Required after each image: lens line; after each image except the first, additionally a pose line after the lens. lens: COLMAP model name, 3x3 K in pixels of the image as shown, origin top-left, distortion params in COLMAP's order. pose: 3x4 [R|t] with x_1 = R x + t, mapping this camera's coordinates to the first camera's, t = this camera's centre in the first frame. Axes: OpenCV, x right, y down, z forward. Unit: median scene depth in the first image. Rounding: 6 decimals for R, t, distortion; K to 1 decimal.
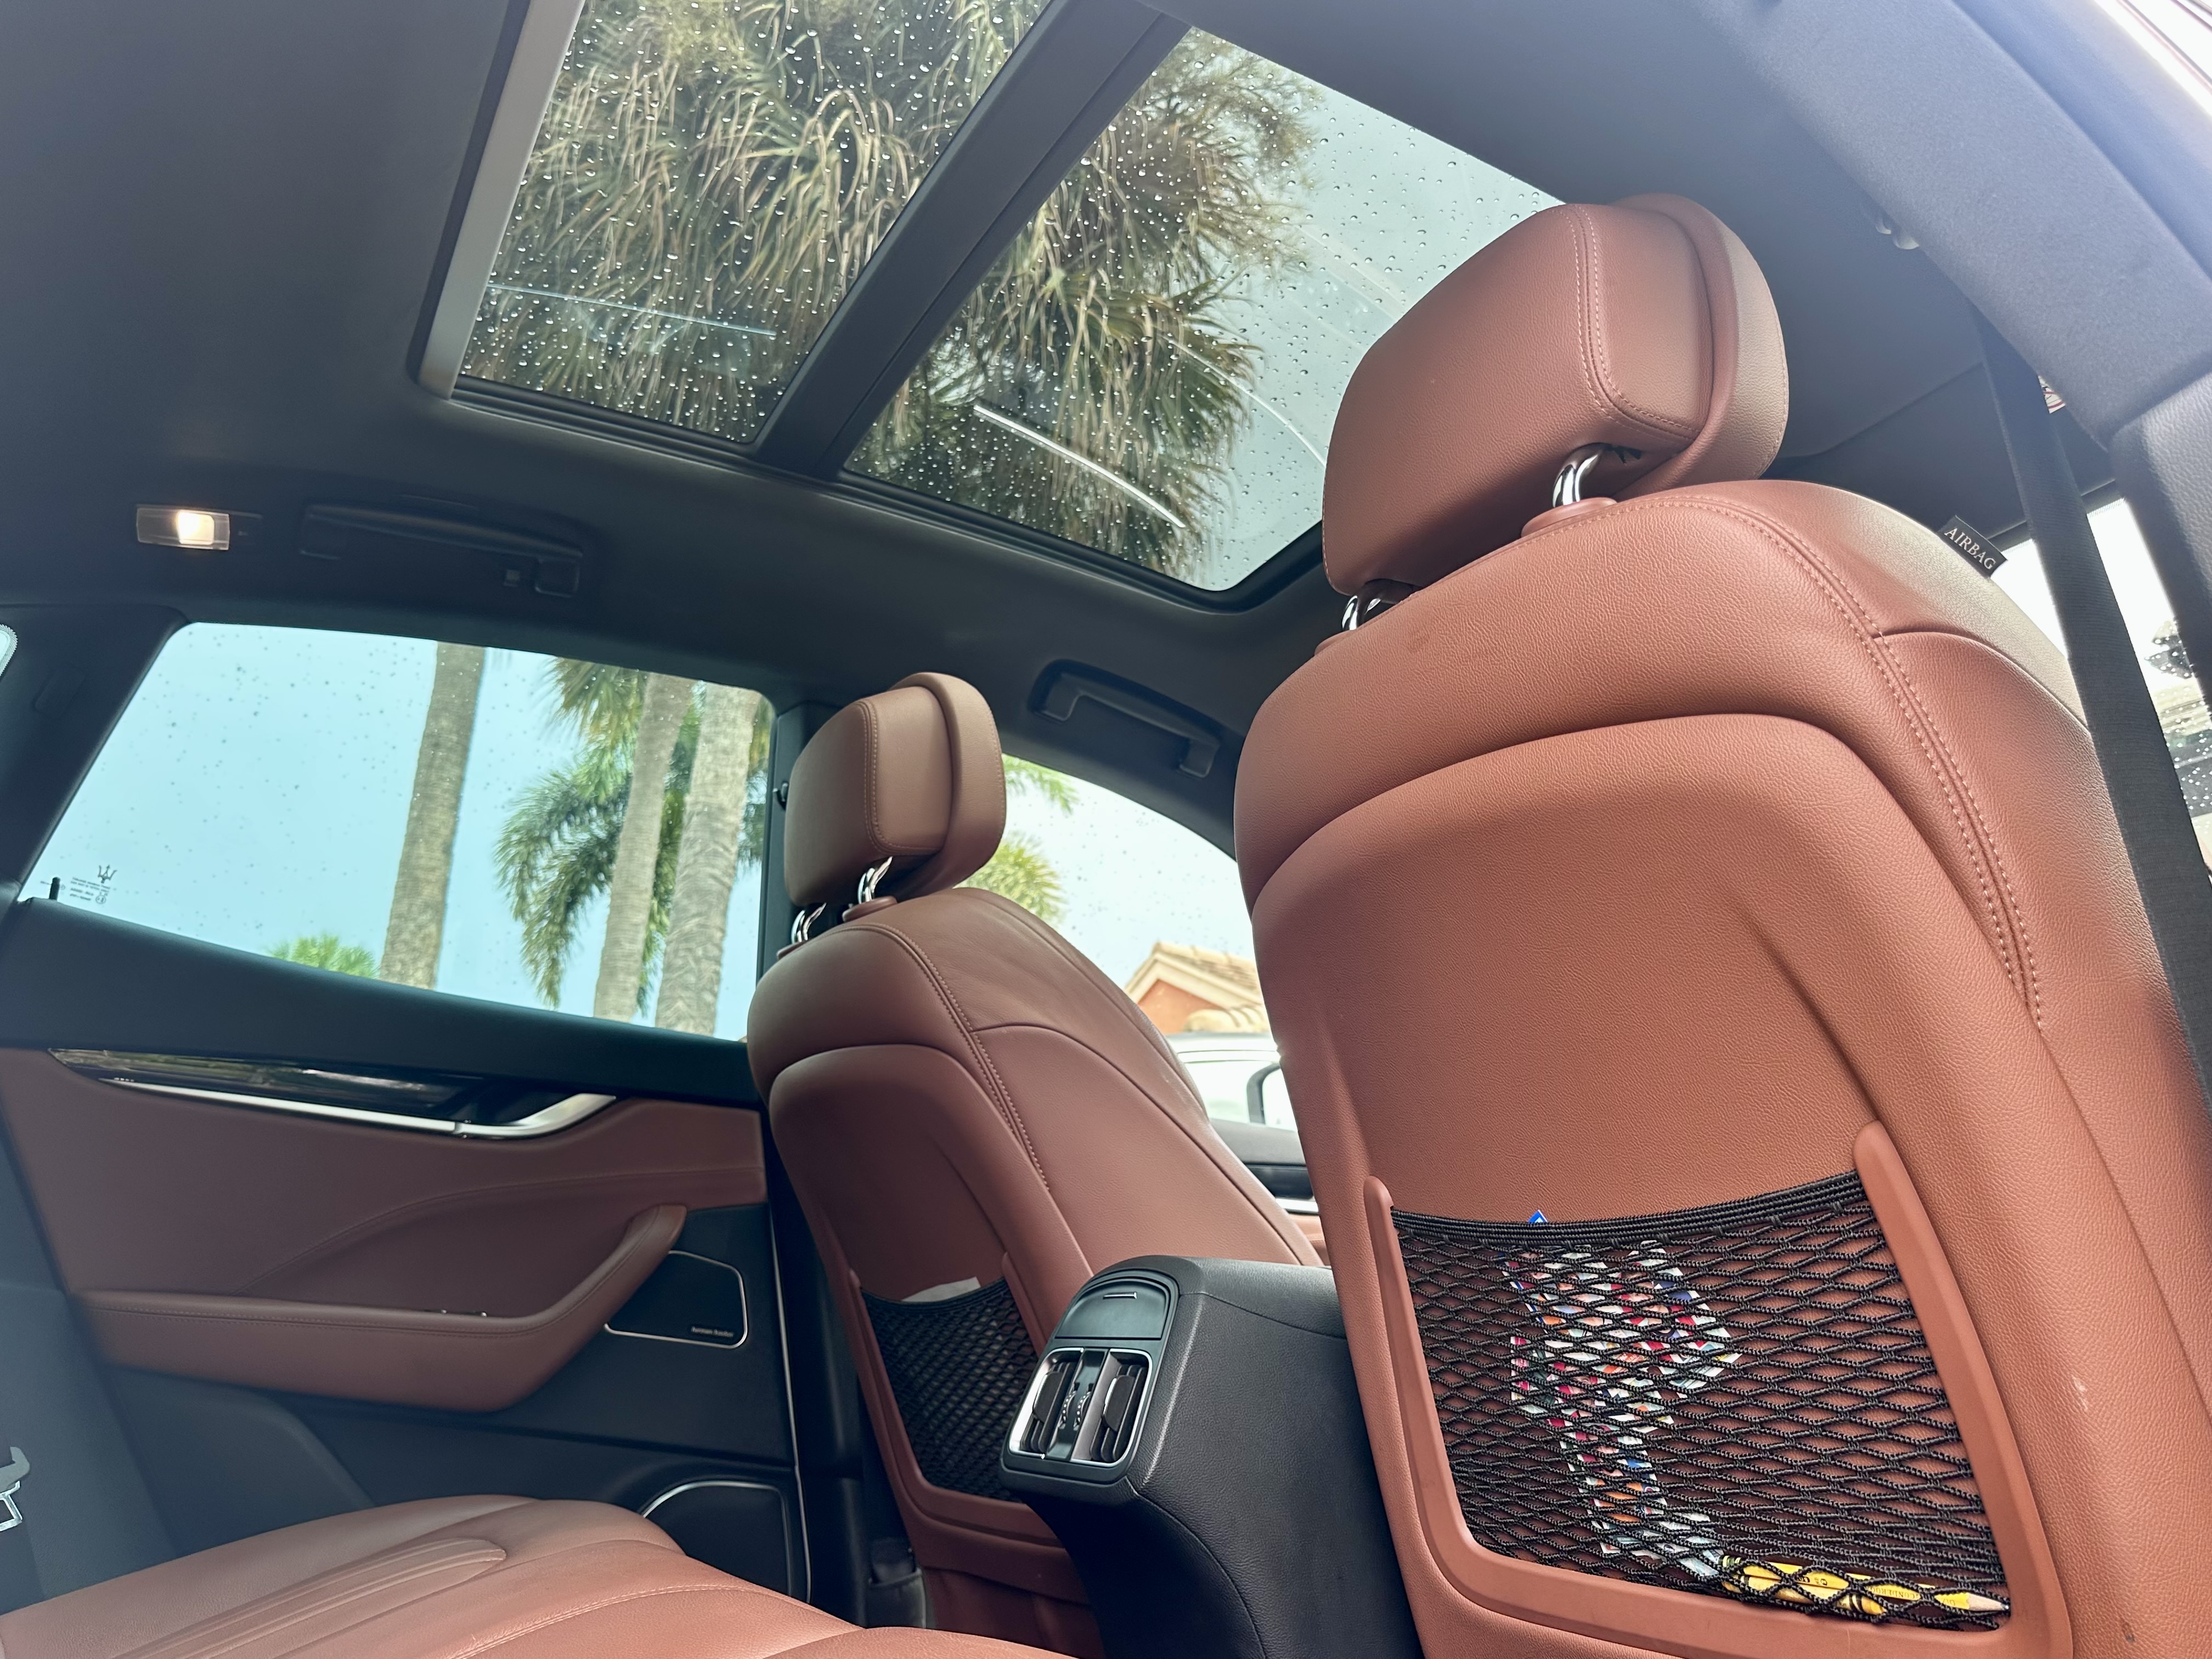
lens RADIAL K [[1633.4, 0, 1106.0], [0, 1633.4, 829.5], [0, 0, 1]] dist [0.123364, -0.165971]
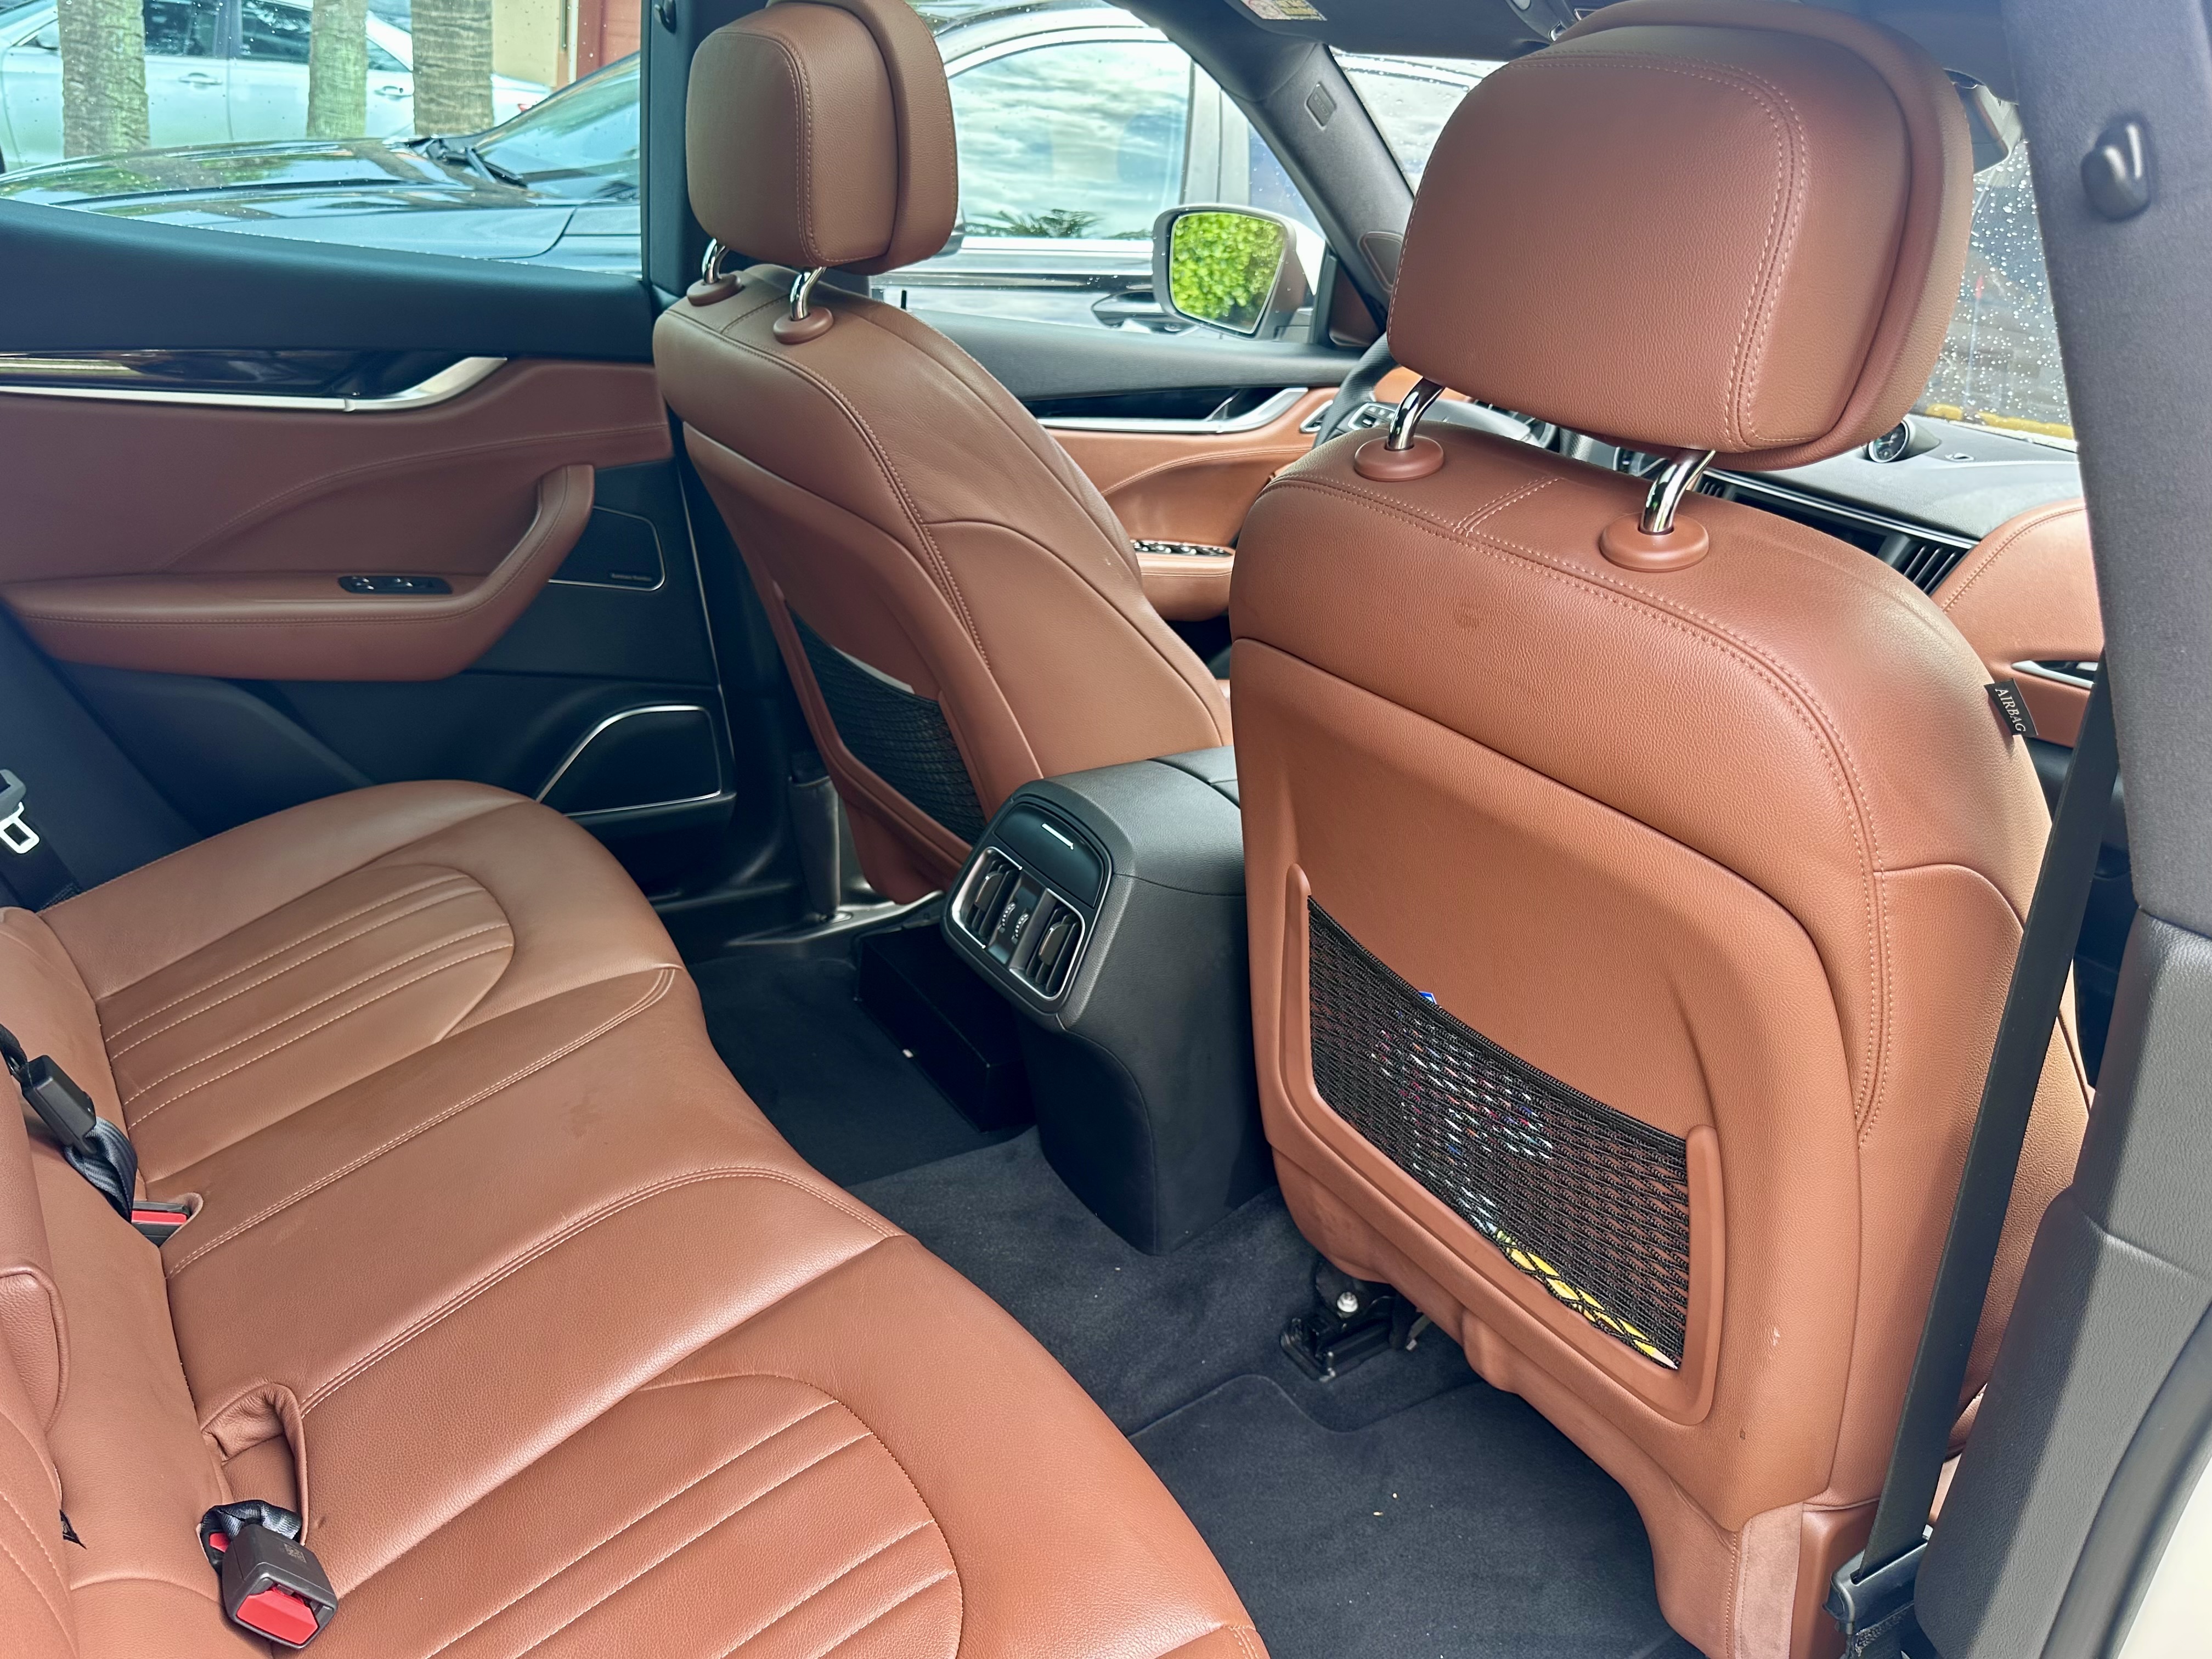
lens RADIAL K [[1633.4, 0, 1106.0], [0, 1633.4, 829.5], [0, 0, 1]] dist [0.123364, -0.165971]
pose [[0.990059, 0.051738, 0.130787, -0.091903], [-0.125269, 0.747180, 0.652709, -0.402481], [-0.063952, -0.662605, 0.746234, 0.123972]]
